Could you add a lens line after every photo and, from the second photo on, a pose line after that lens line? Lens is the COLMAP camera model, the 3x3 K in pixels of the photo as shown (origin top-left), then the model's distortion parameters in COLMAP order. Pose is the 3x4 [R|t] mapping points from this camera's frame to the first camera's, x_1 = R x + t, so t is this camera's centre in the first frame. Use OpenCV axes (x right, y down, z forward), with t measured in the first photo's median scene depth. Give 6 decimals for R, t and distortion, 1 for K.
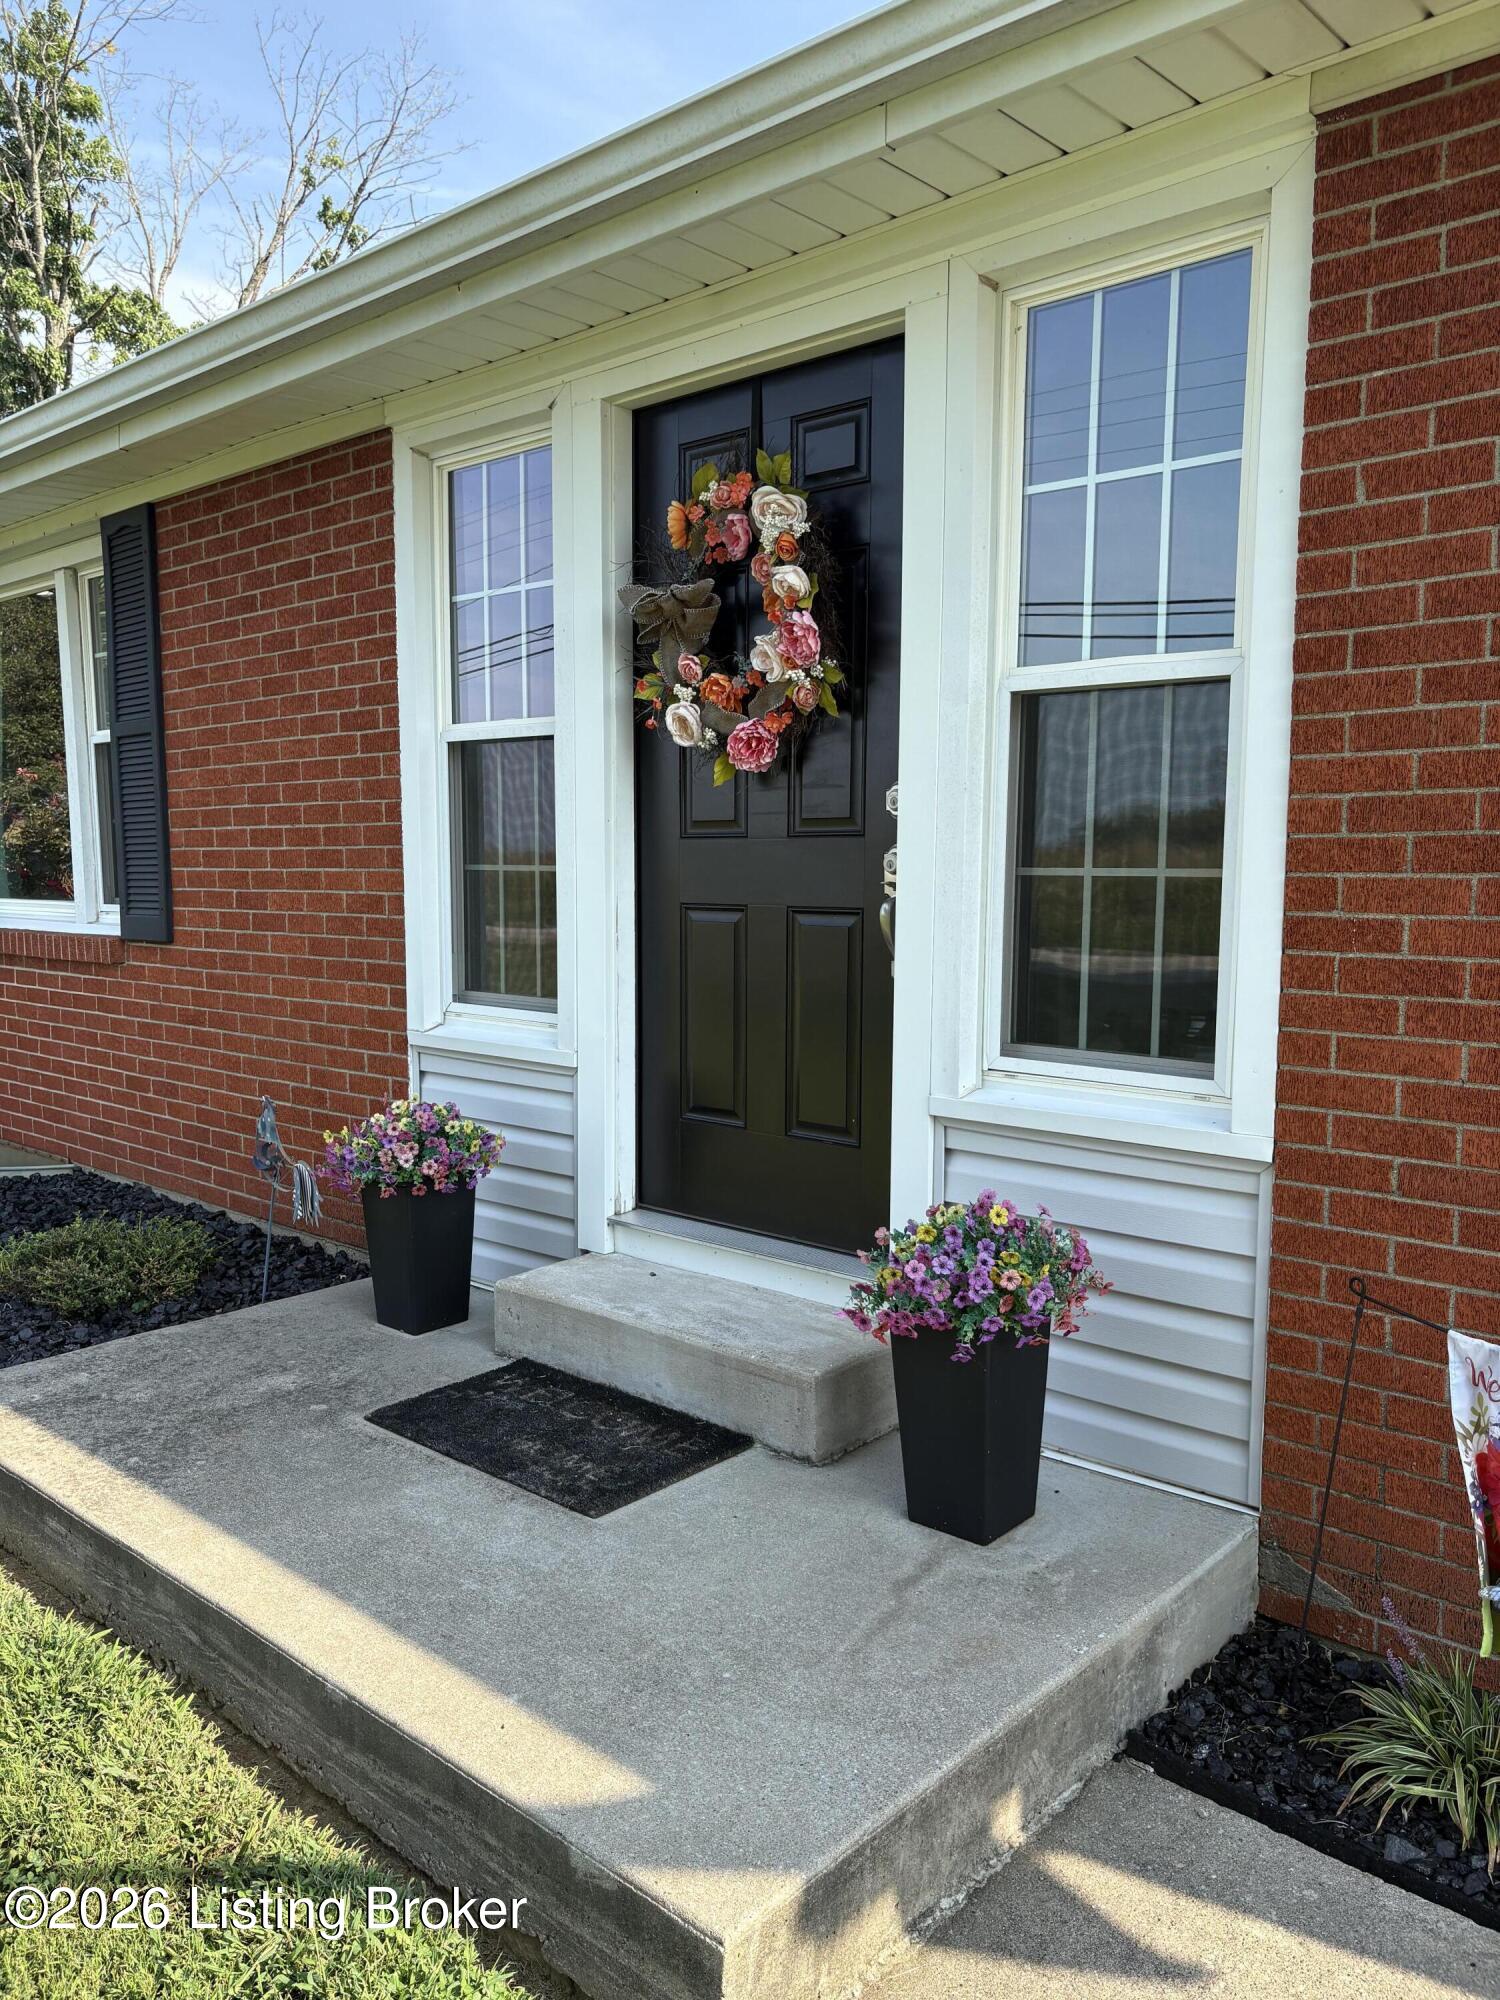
lens RADIAL K [[1524.3, 0, 738.8], [0, 1524.3, 998.2], [0, 0, 1]] dist [0.024441, -0.028962]
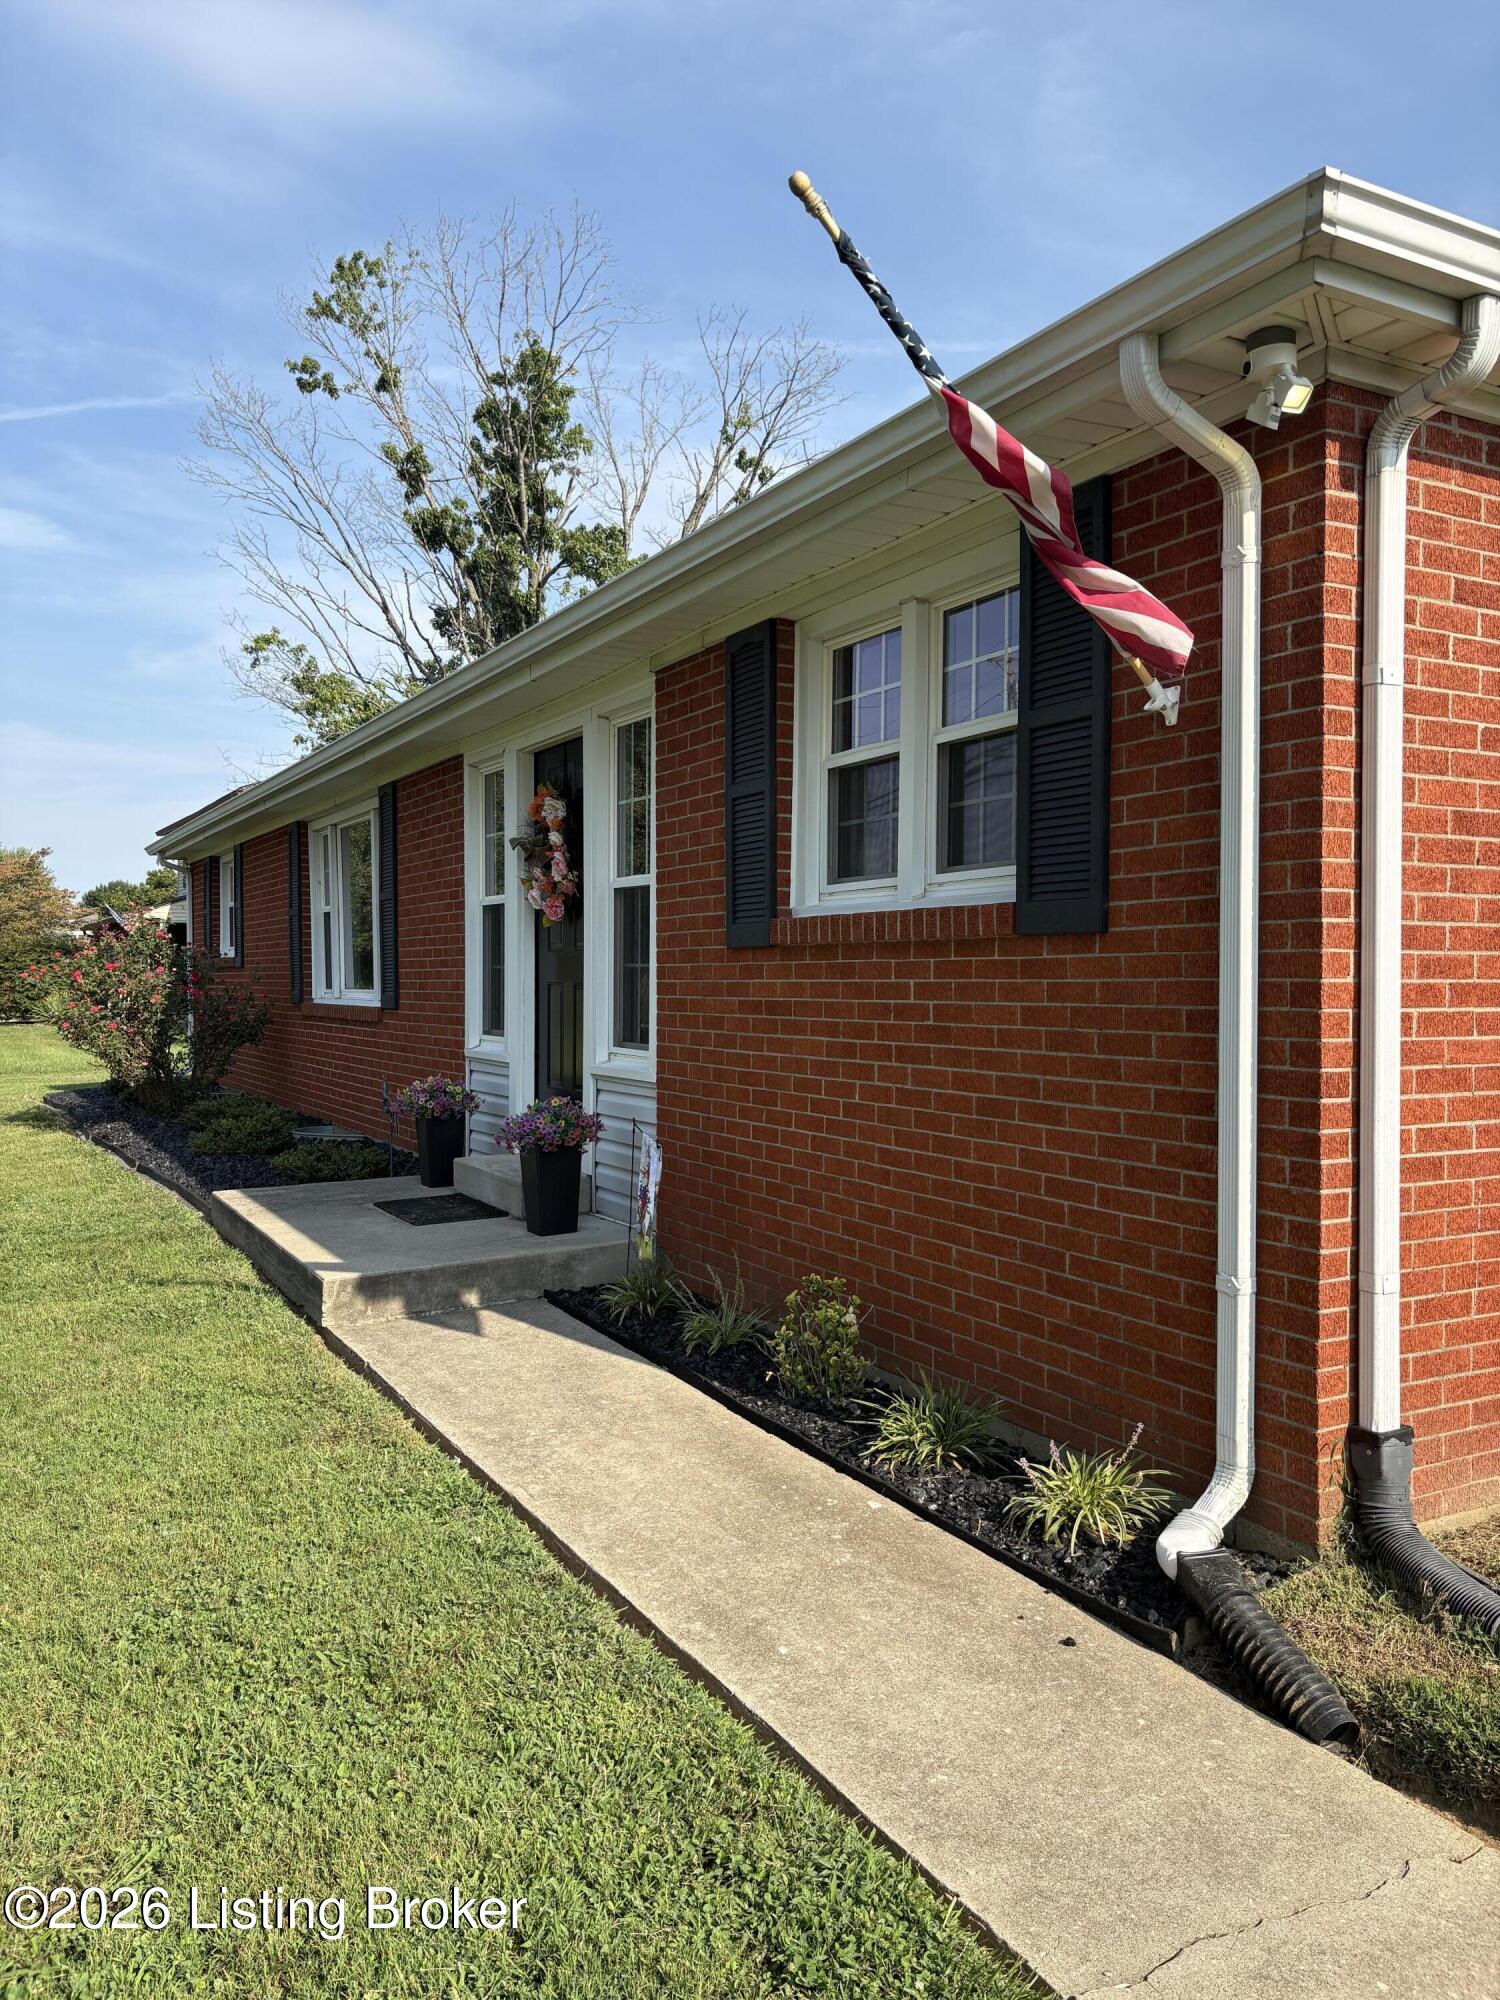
lens RADIAL K [[1524.3, 0, 756.6], [0, 1524.3, 995.0], [0, 0, 1]] dist [0.024441, -0.028962]
pose [[0.947019, 0.003930, -0.321152, 0.693406], [-0.029345, 0.996802, -0.074333, 0.077152], [0.319833, 0.079819, 0.944106, -0.673969]]
